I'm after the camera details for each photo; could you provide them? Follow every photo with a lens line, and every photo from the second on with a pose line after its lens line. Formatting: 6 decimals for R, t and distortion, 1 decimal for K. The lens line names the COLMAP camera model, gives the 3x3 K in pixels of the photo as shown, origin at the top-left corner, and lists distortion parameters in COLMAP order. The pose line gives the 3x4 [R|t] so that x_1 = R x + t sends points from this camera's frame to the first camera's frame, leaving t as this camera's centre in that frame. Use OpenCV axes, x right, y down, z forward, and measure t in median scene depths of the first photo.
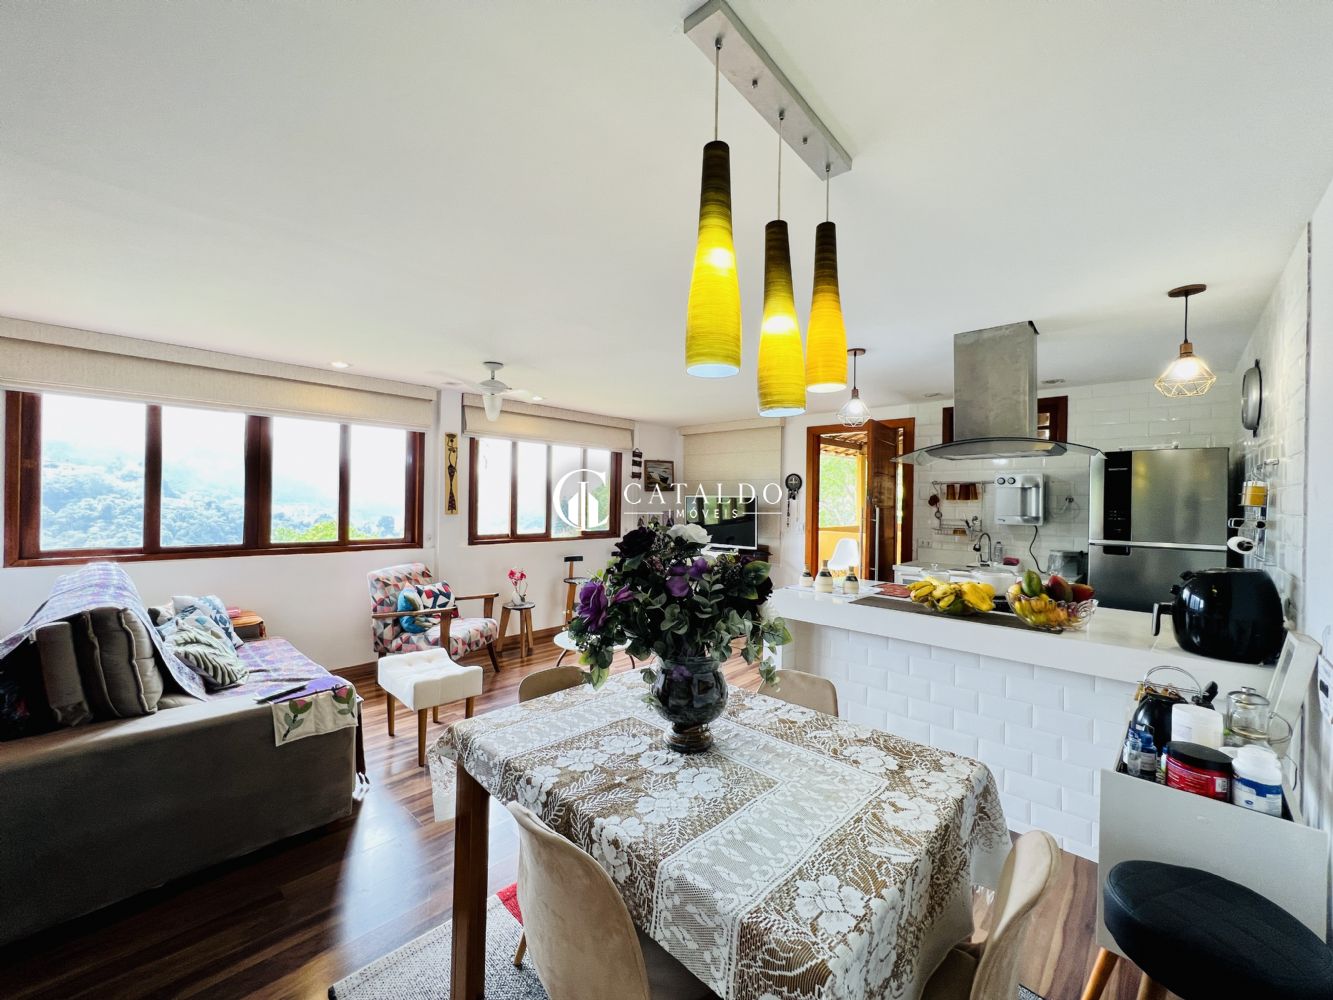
lens RADIAL K [[533.6, 0, 666.5], [0, 533.6, 500.0], [0, 0, 1]] dist [0.000552, -0.000002]
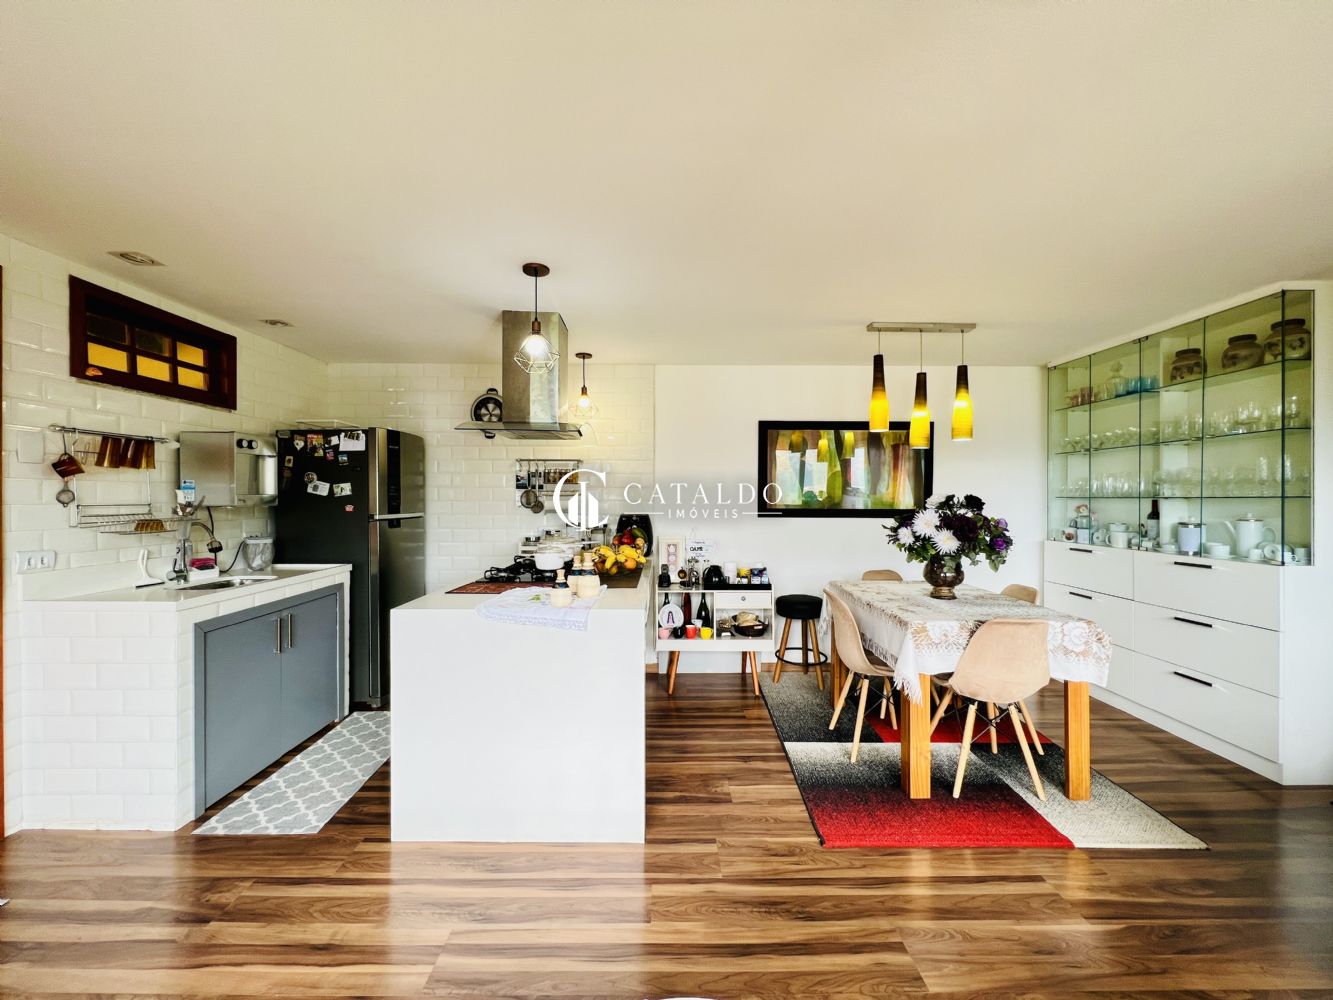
lens RADIAL K [[533.6, 0, 666.5], [0, 533.6, 500.0], [0, 0, 1]] dist [0.000552, -0.000002]
pose [[-0.672810, -0.016694, 0.739627, -0.243621], [-0.010247, 0.999860, 0.013247, 0.022089], [-0.739744, 0.001333, -0.672887, 1.055572]]
